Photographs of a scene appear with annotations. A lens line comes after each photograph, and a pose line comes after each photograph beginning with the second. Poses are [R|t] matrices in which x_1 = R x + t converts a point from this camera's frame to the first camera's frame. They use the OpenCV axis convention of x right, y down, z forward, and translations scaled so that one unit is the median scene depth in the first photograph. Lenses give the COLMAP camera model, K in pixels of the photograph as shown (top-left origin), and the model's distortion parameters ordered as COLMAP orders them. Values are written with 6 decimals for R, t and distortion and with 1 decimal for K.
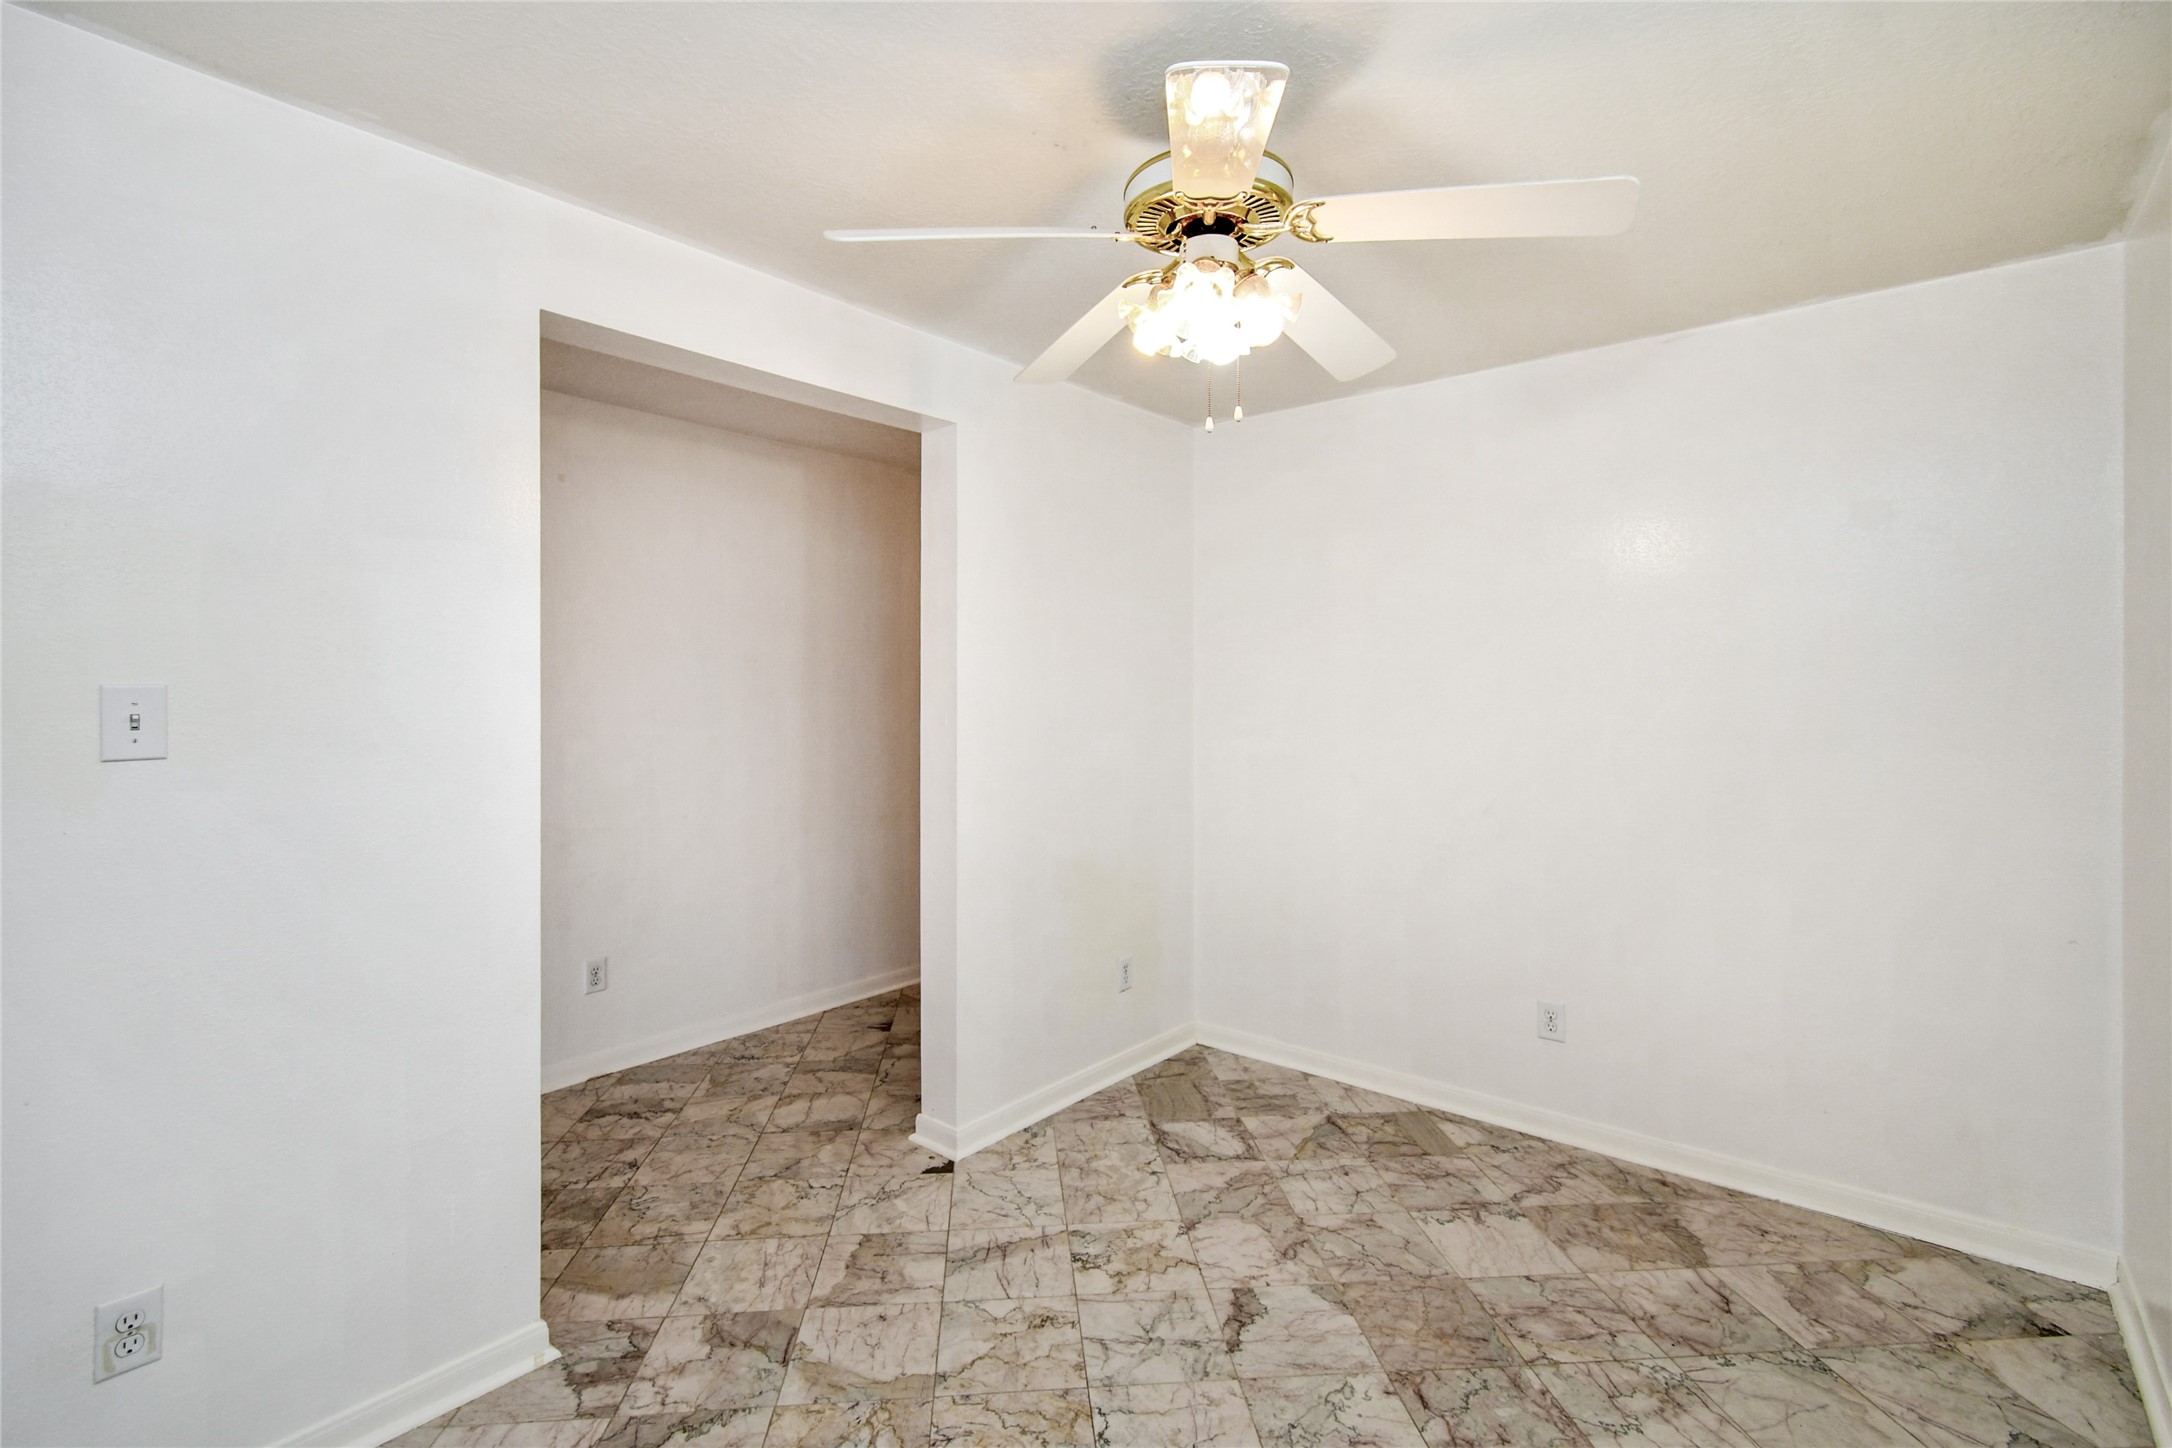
lens RADIAL K [[973.0, 0, 1088.2], [0, 973.0, 724.6], [0, 0, 1]] dist [0.005372, -0.002989]
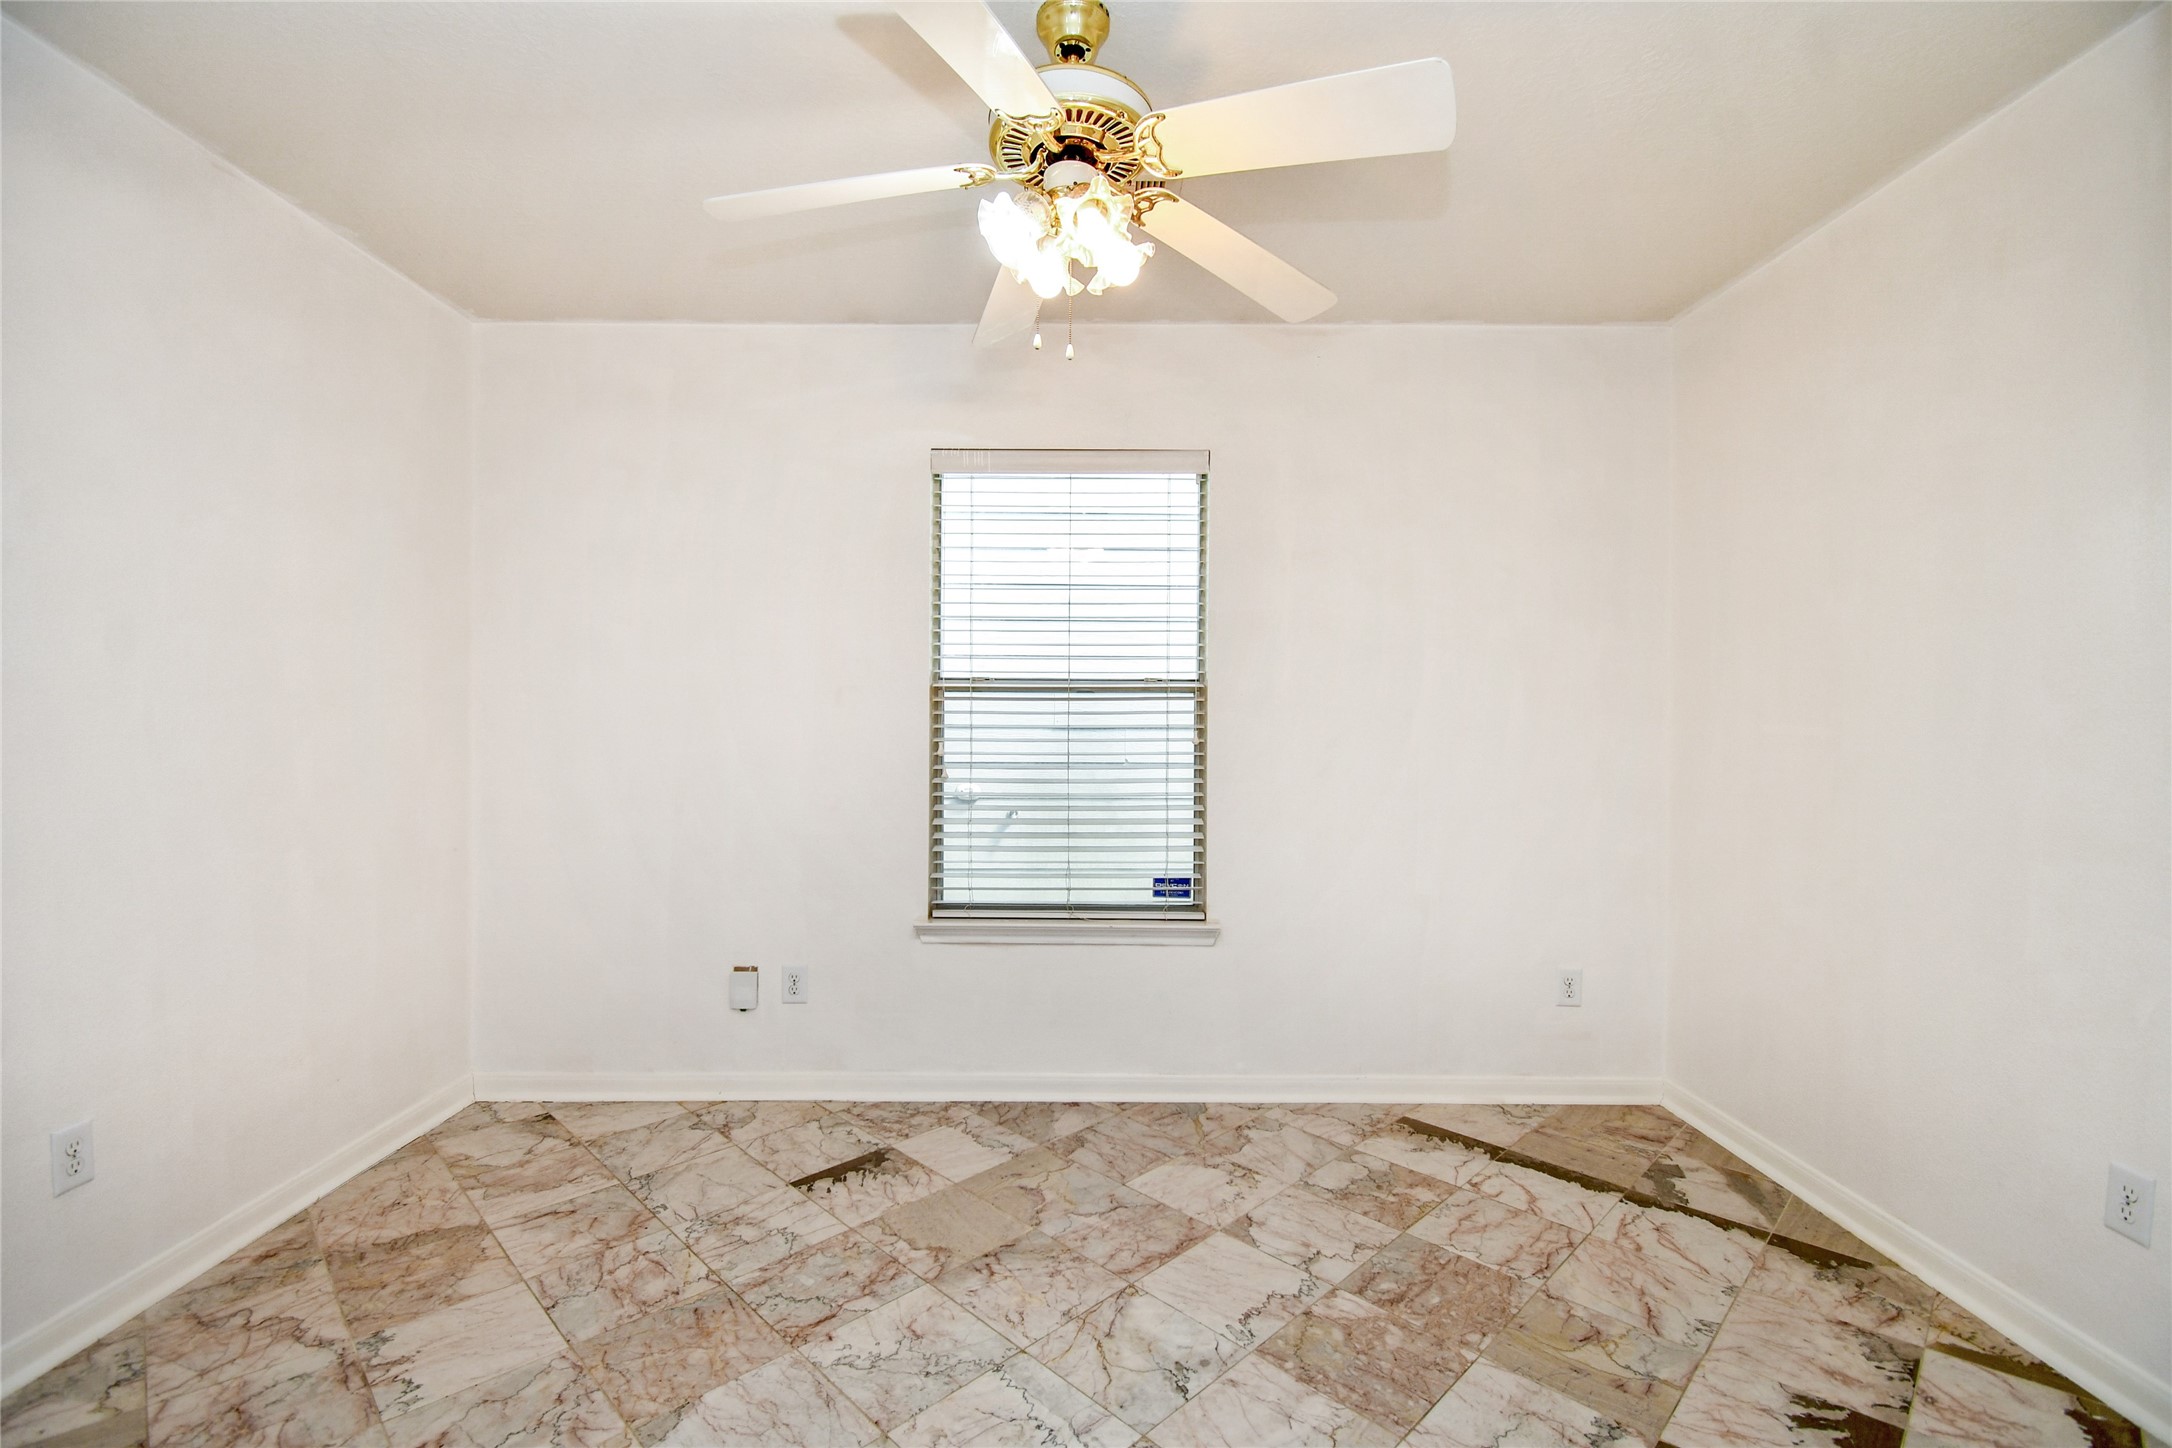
lens RADIAL K [[973.0, 0, 1065.9], [0, 973.0, 735.9], [0, 0, 1]] dist [0.005372, -0.002989]
pose [[-0.628539, -0.009715, 0.777718, -0.482182], [0.019619, 0.999406, 0.028341, 0.058366], [-0.777531, 0.033072, -0.627974, 1.168640]]
